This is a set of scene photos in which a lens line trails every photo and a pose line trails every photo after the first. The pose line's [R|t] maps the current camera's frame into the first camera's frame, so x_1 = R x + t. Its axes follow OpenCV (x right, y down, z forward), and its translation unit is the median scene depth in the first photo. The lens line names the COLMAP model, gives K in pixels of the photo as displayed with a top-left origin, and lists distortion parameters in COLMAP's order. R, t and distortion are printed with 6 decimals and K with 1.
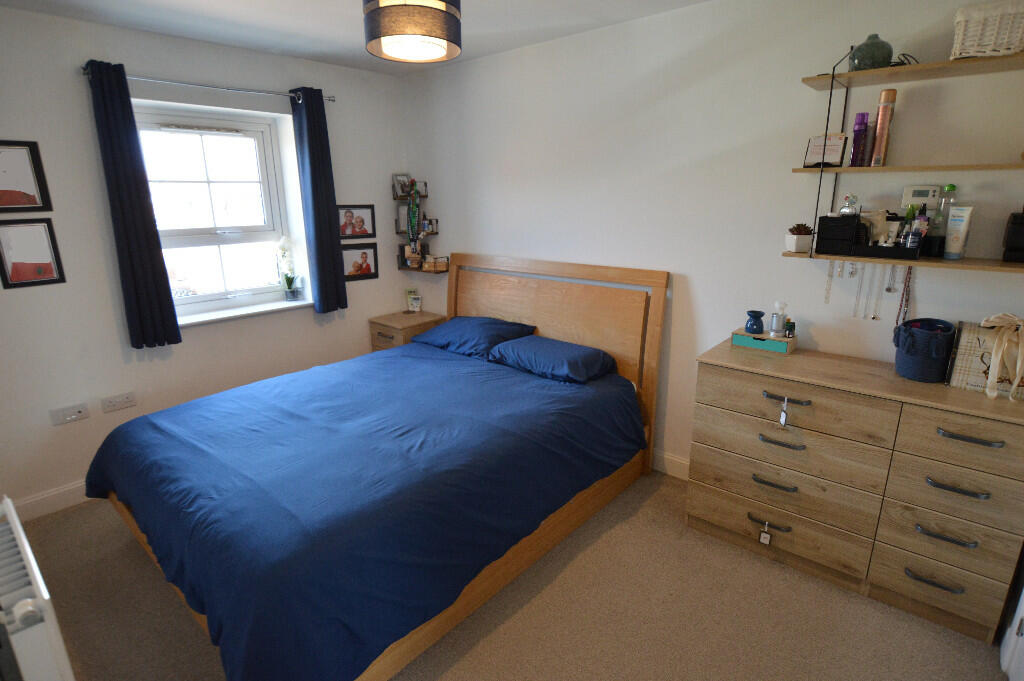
lens RADIAL K [[529.4, 0, 511.0], [0, 529.4, 344.6], [0, 0, 1]] dist [-0.027840, 0.001309]
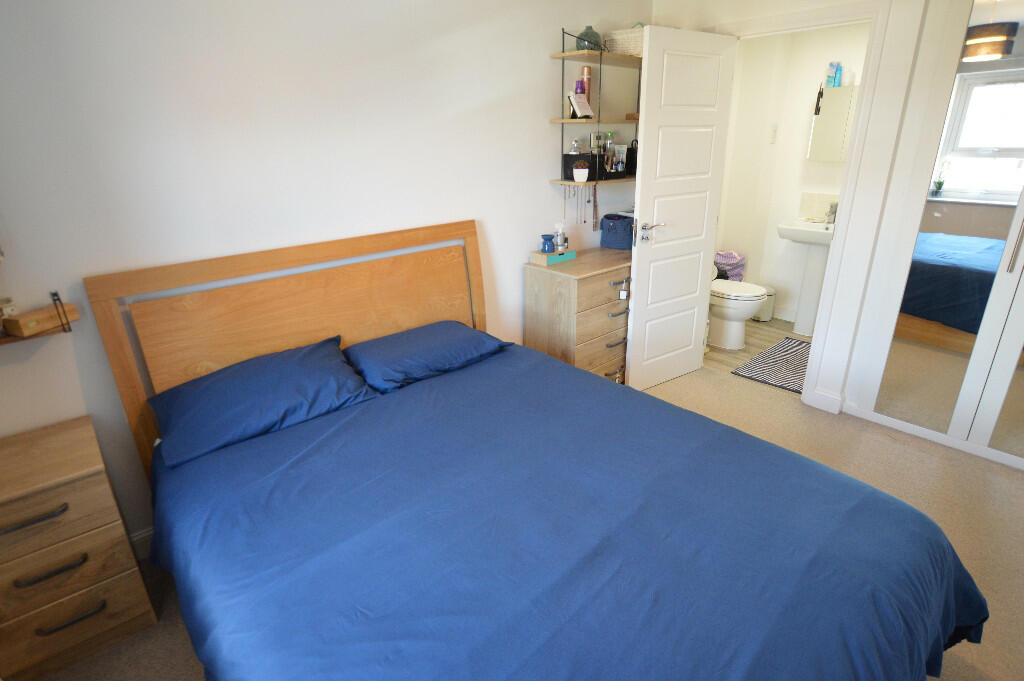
lens RADIAL K [[529.4, 0, 511.0], [0, 529.4, 344.6], [0, 0, 1]] dist [-0.027840, 0.001309]
pose [[0.116662, -0.352158, 0.928641, -0.807933], [0.289816, 0.906402, 0.307316, -0.238930], [-0.949946, 0.233282, 0.207804, 0.881071]]
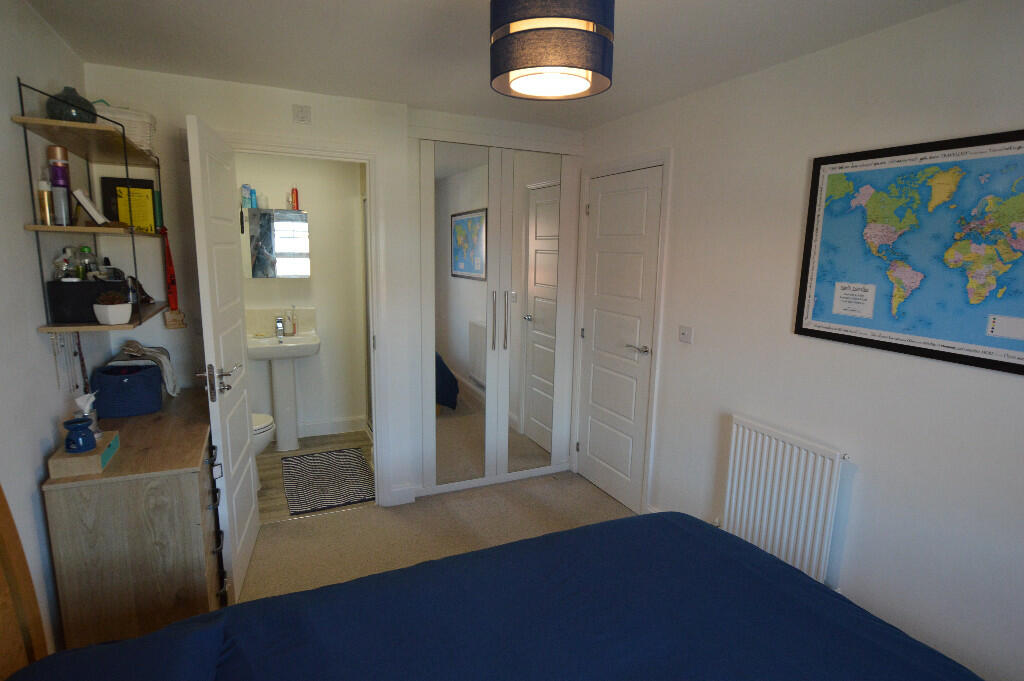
lens RADIAL K [[529.4, 0, 511.0], [0, 529.4, 344.6], [0, 0, 1]] dist [-0.027840, 0.001309]
pose [[-0.922316, -0.073292, 0.379423, -0.325340], [0.096583, 0.906969, 0.409974, -0.383369], [-0.374172, 0.414772, -0.829433, 1.315524]]
